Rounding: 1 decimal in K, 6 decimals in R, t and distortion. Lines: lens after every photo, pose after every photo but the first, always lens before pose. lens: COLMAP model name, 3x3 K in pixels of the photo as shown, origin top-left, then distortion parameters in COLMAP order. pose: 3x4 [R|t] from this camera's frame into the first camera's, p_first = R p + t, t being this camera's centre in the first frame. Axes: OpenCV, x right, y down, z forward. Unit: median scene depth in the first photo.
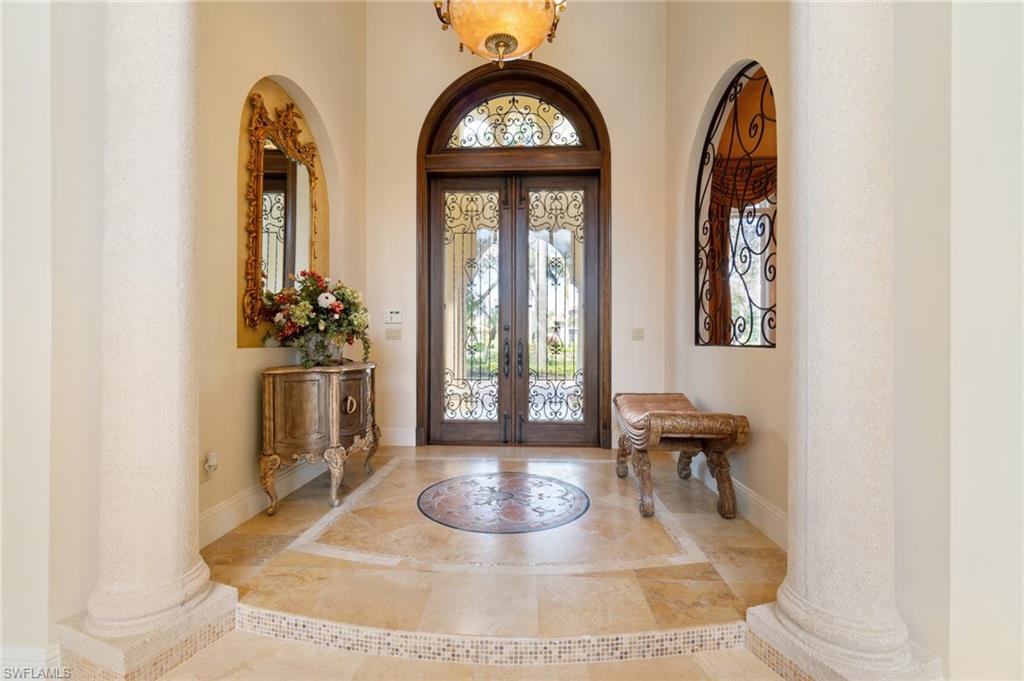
lens RADIAL K [[445.8, 0, 507.2], [0, 445.8, 345.9], [0, 0, 1]] dist [-0.002489, 0.000691]
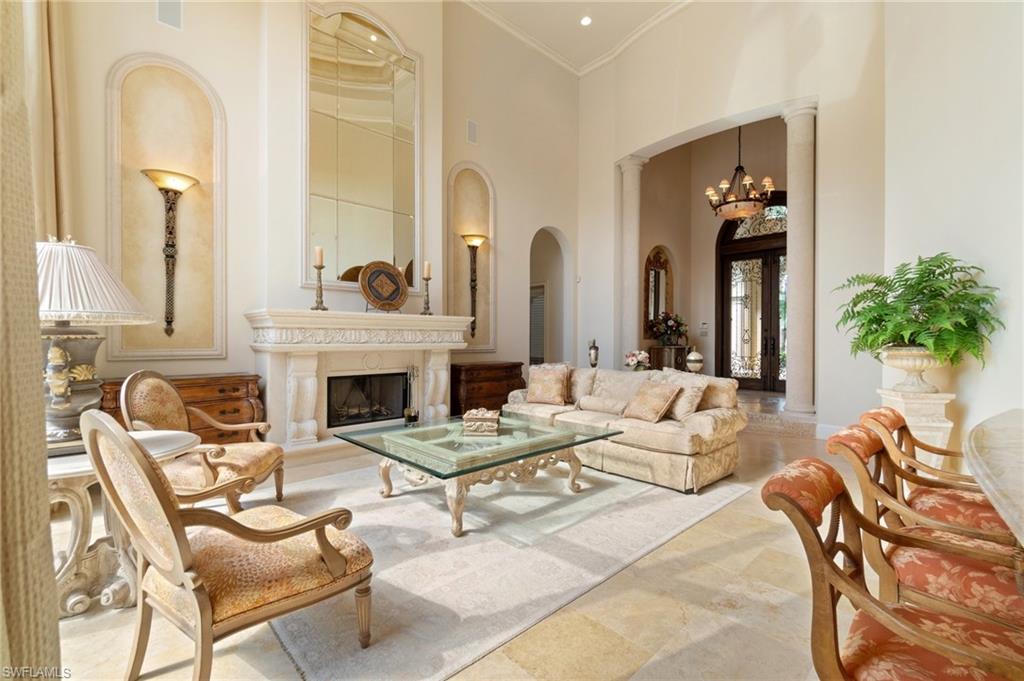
lens RADIAL K [[445.8, 0, 508.1], [0, 445.8, 346.4], [0, 0, 1]] dist [-0.002489, 0.000691]
pose [[0.720813, 0.008580, -0.693077, 0.758306], [0.000243, 0.999920, 0.012631, 0.009284], [0.693130, -0.009273, 0.720753, -1.639519]]
